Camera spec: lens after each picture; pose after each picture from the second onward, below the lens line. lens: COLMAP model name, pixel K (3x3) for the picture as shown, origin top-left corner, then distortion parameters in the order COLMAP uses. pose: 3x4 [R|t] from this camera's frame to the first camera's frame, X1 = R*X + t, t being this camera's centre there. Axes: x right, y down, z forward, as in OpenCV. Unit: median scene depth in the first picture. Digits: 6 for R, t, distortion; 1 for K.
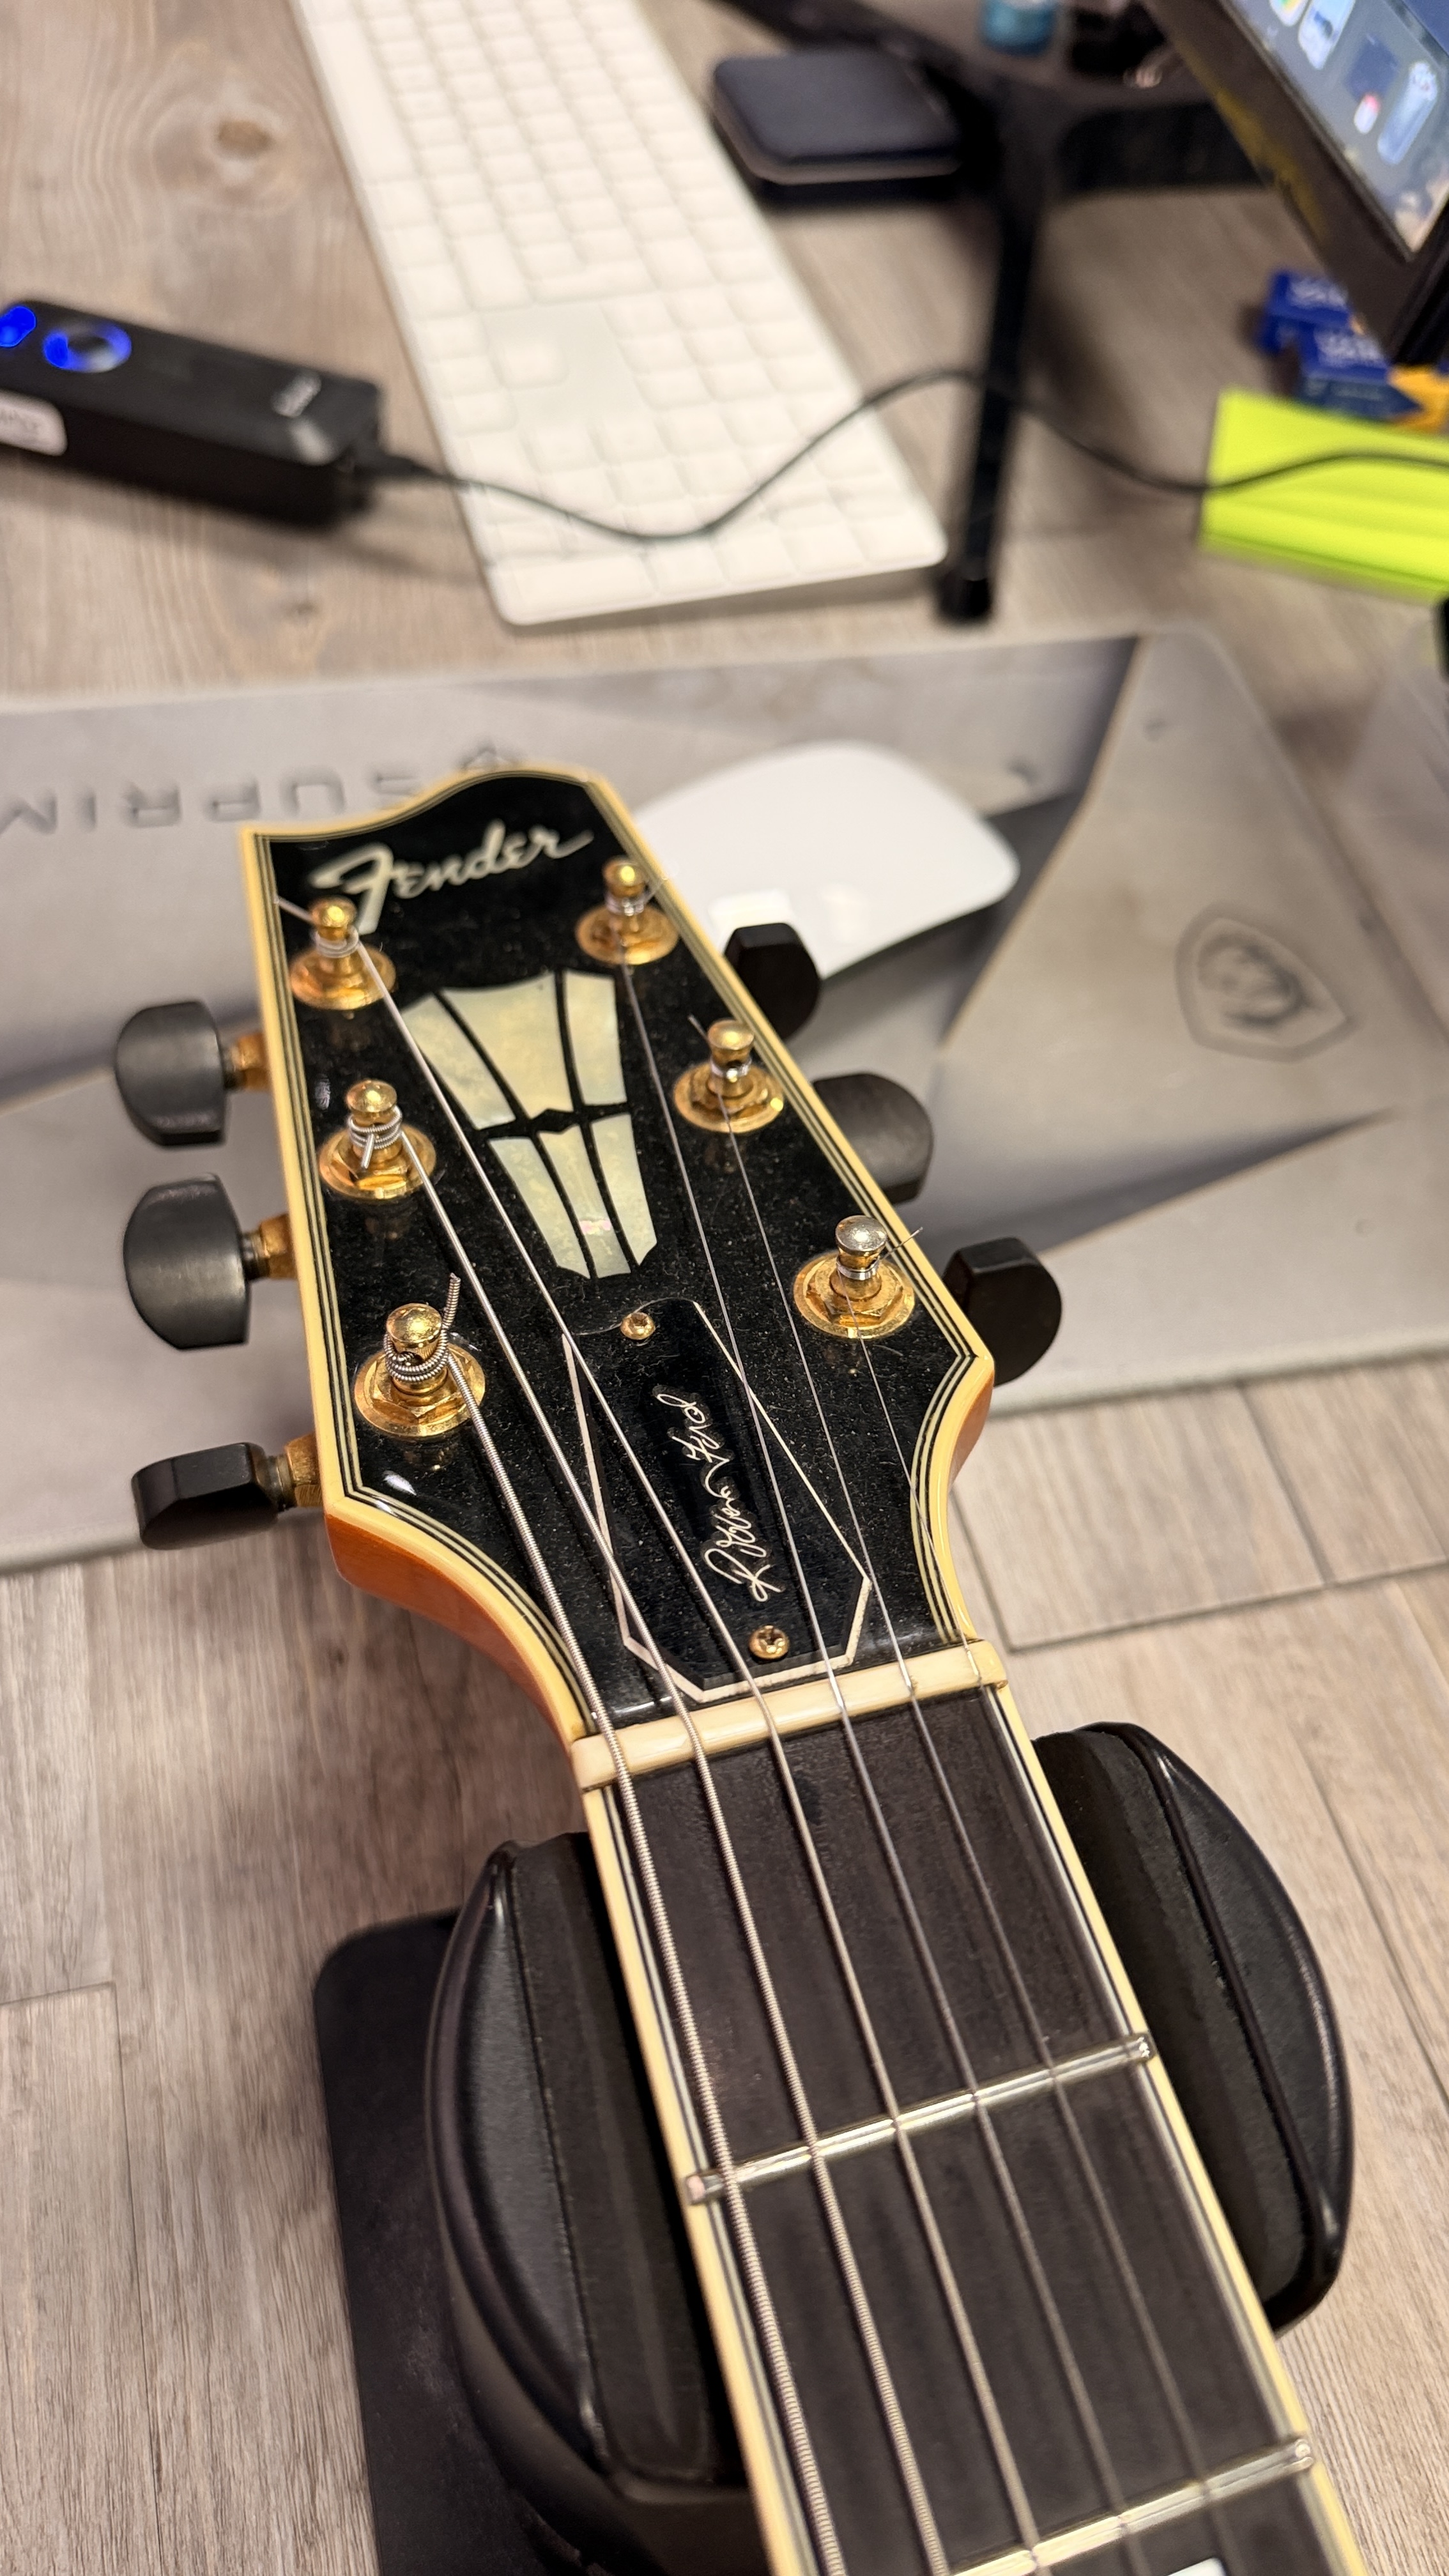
lens RADIAL K [[1752.6, 0, 724.5], [0, 1752.6, 1288.0], [0, 0, 1]] dist [-0.006086, -0.064939]
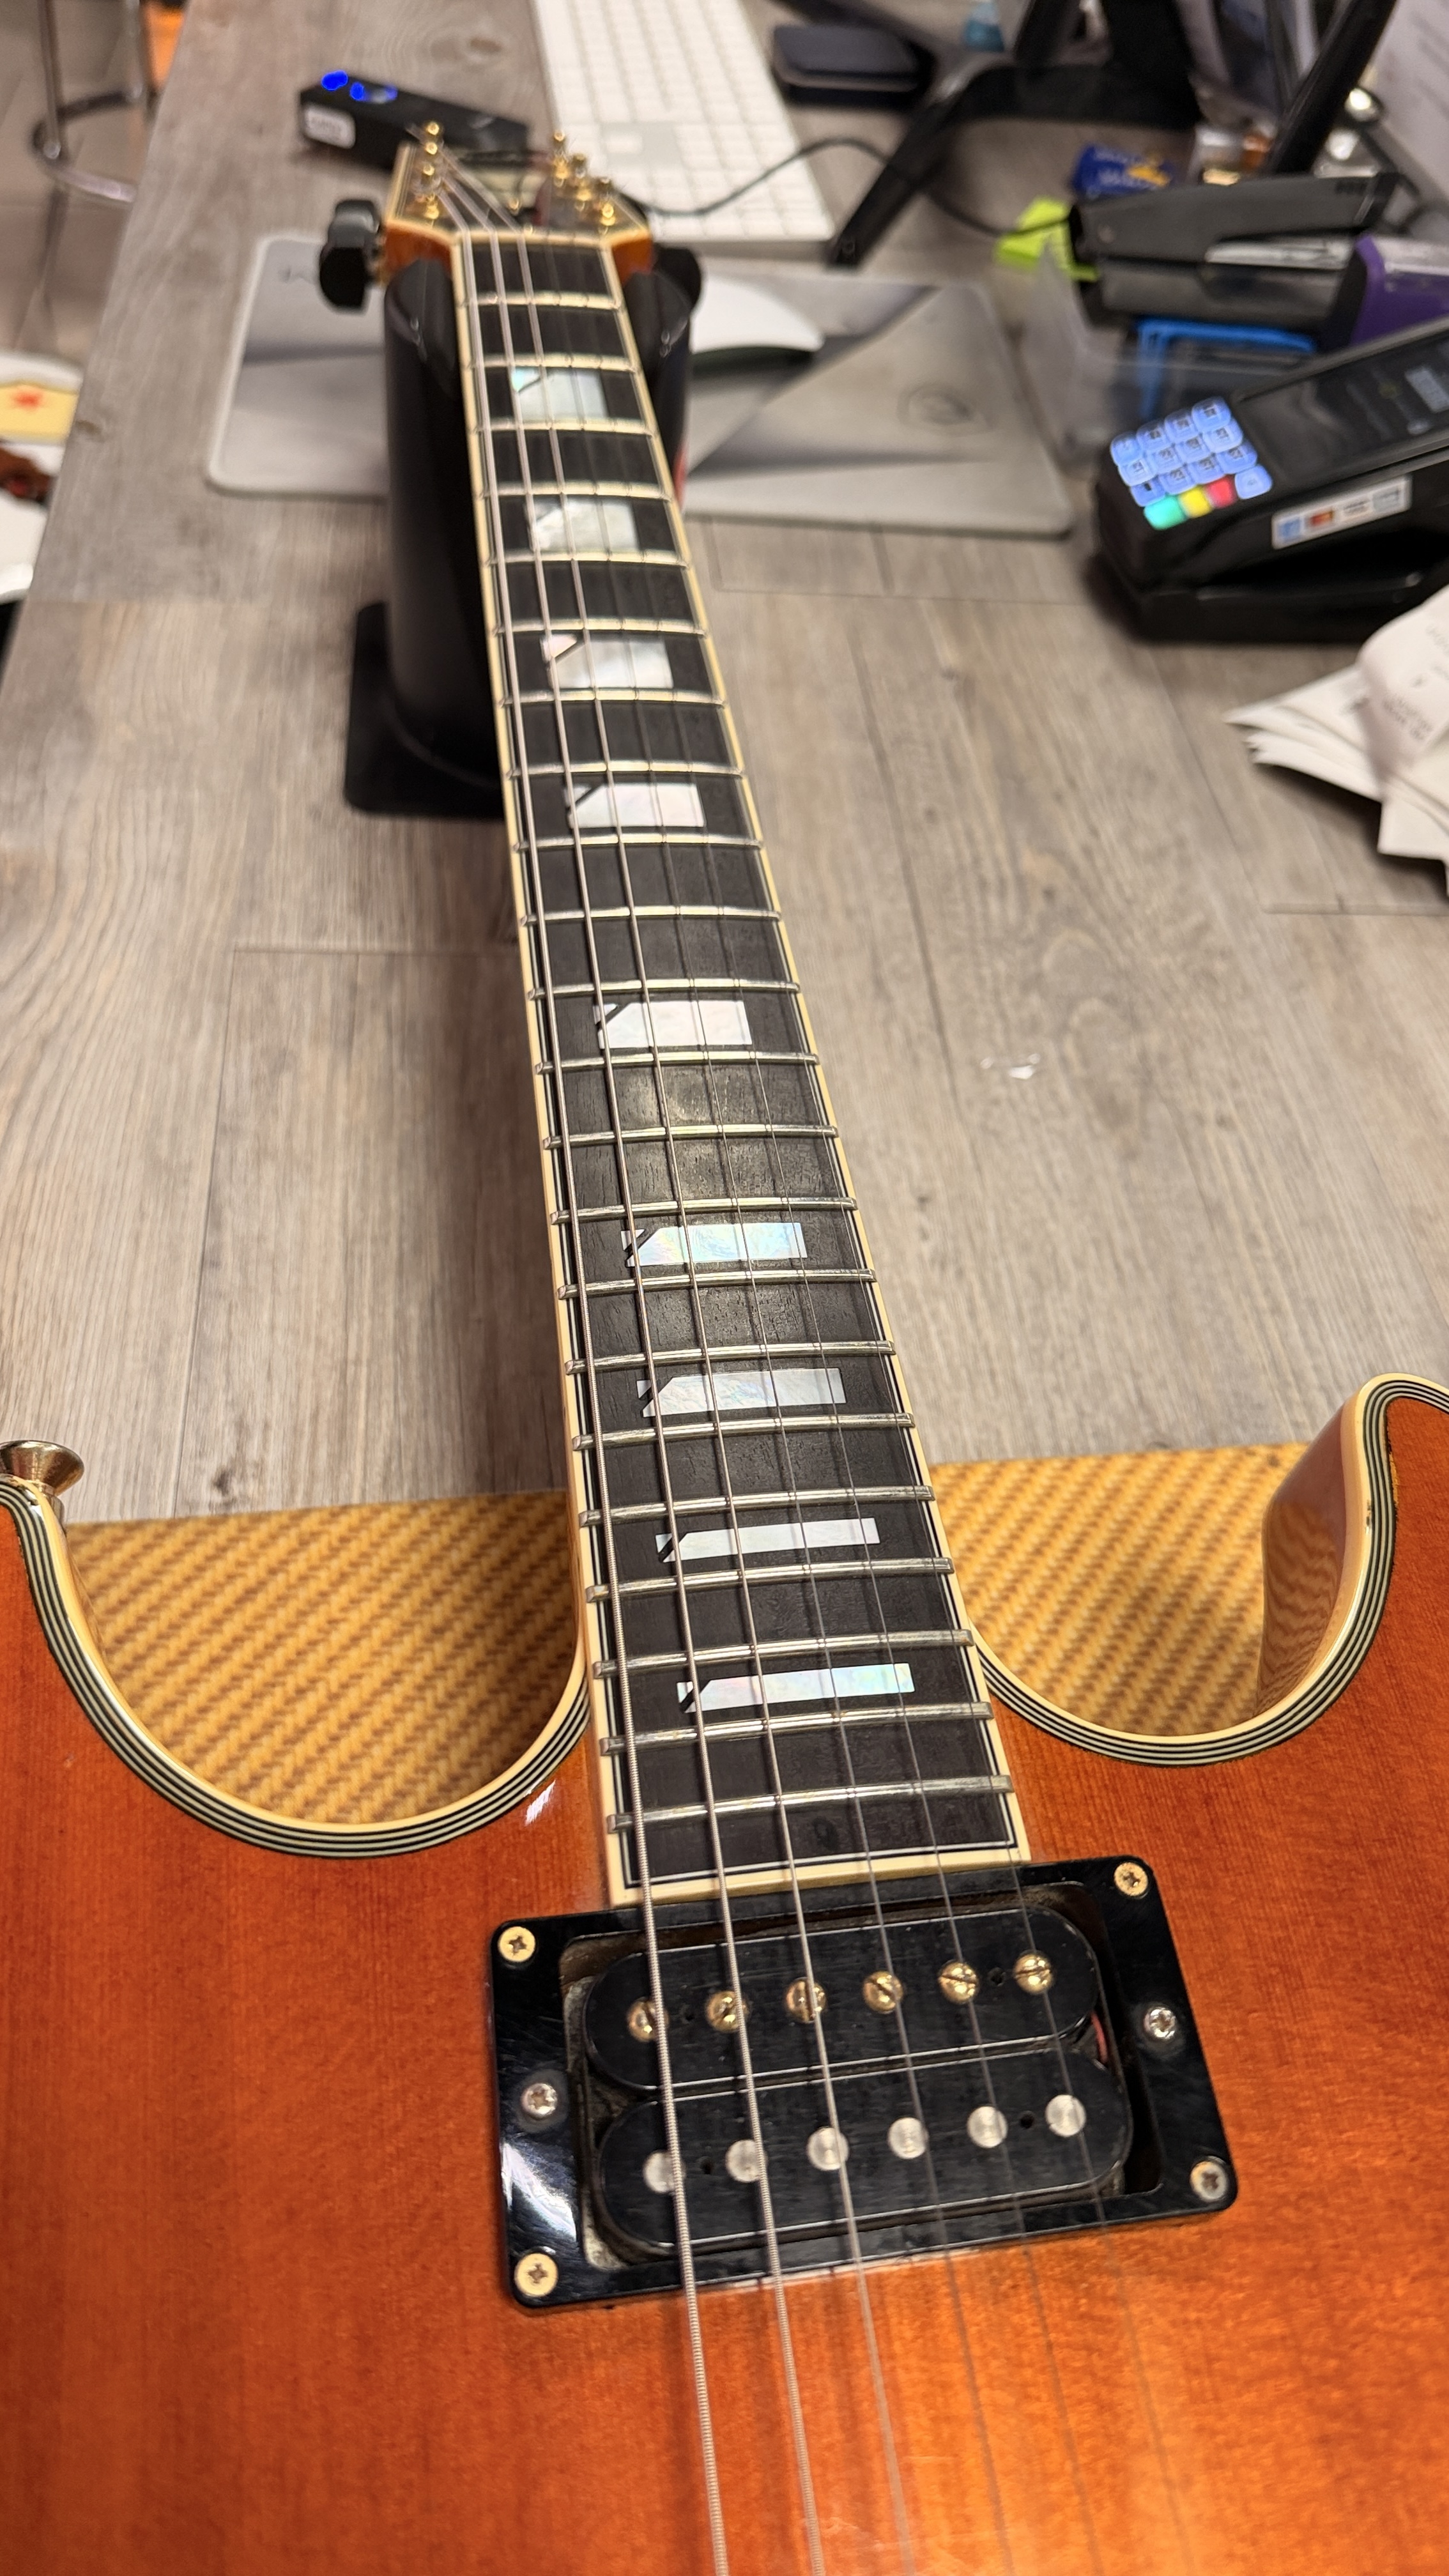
lens RADIAL K [[1752.6, 0, 724.5], [0, 1752.6, 1288.0], [0, 0, 1]] dist [-0.006086, -0.064939]
pose [[0.986815, 0.140211, -0.080854, 0.433022], [-0.149540, 0.980945, -0.124036, 1.175468], [0.061922, 0.134492, 0.988978, -0.786789]]
